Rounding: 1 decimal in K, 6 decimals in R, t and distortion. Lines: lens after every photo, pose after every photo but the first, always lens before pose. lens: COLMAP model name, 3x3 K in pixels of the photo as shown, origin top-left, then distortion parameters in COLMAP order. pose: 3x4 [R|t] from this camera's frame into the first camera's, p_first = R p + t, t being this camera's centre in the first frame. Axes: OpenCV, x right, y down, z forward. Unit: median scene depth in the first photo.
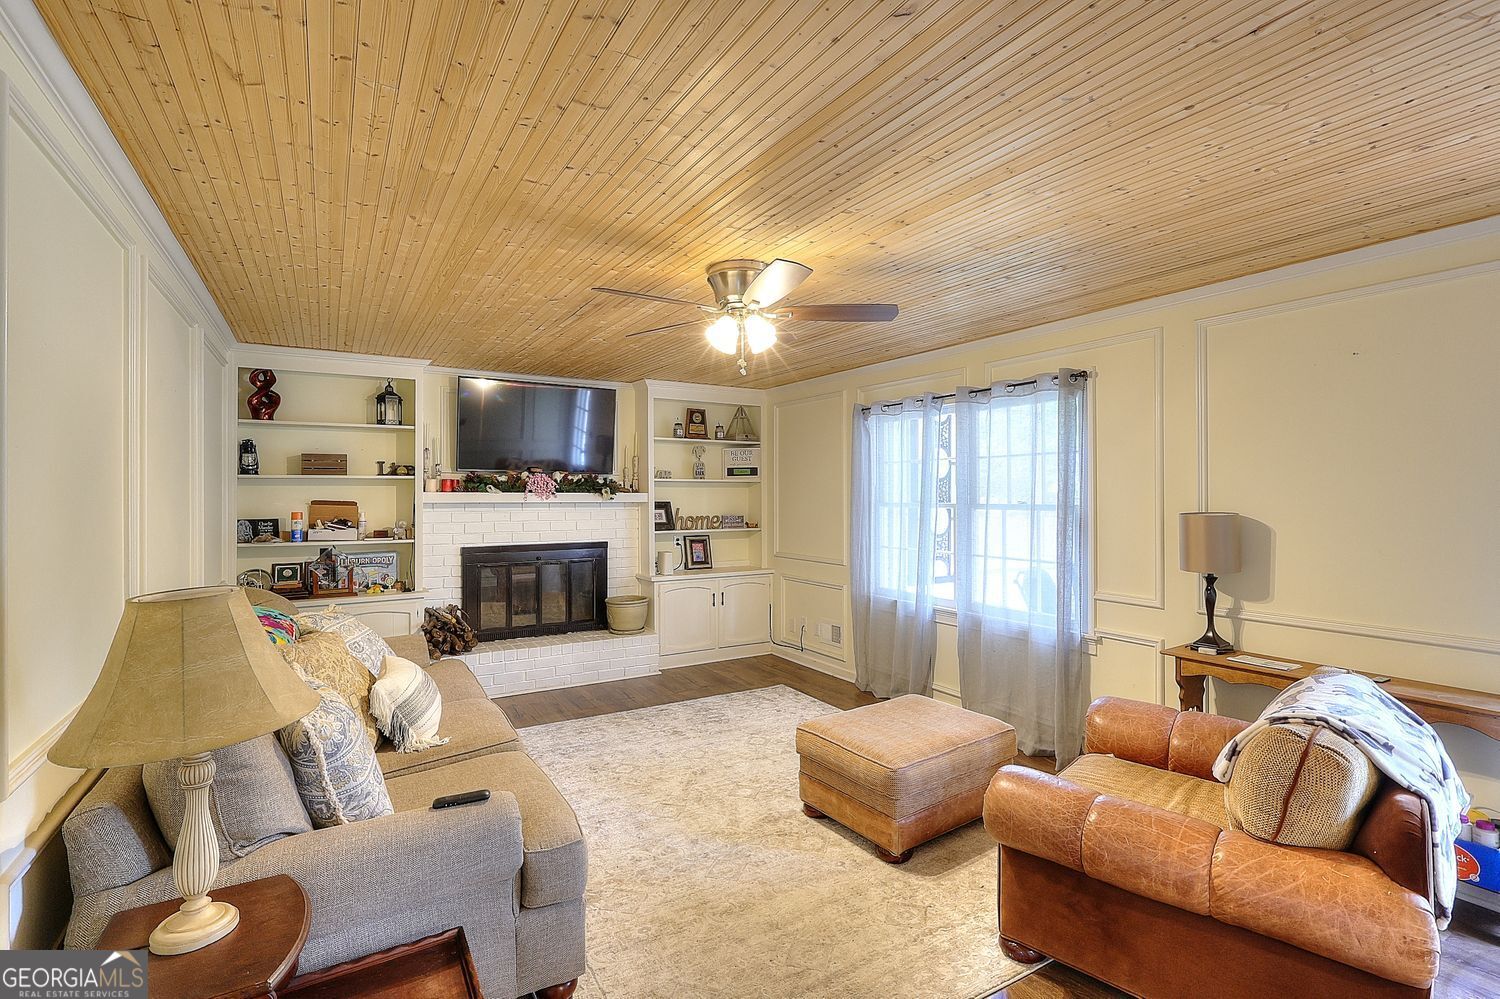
lens RADIAL K [[692.1, 0, 737.8], [0, 692.1, 492.5], [0, 0, 1]] dist [-0.001140, 0.000277]
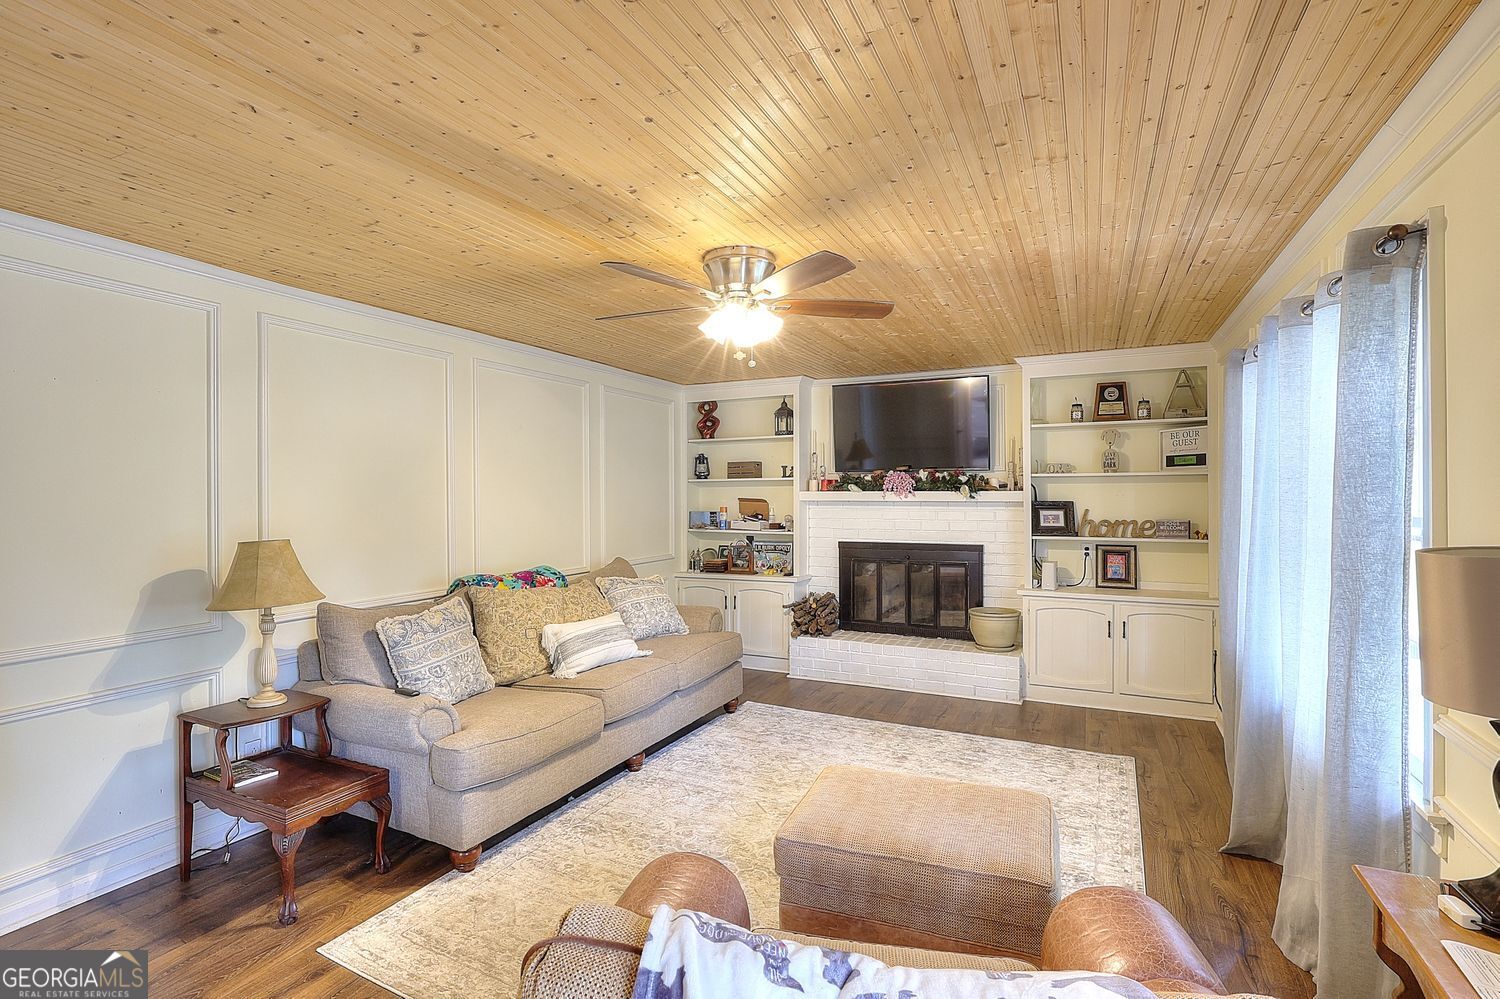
lens RADIAL K [[692.1, 0, 747.1], [0, 692.1, 501.2], [0, 0, 1]] dist [-0.001140, 0.000277]
pose [[0.554629, 0.005277, -0.832081, 0.429775], [0.002922, 0.999961, 0.008289, 0.006166], [0.832092, -0.007028, 0.554593, 0.271603]]
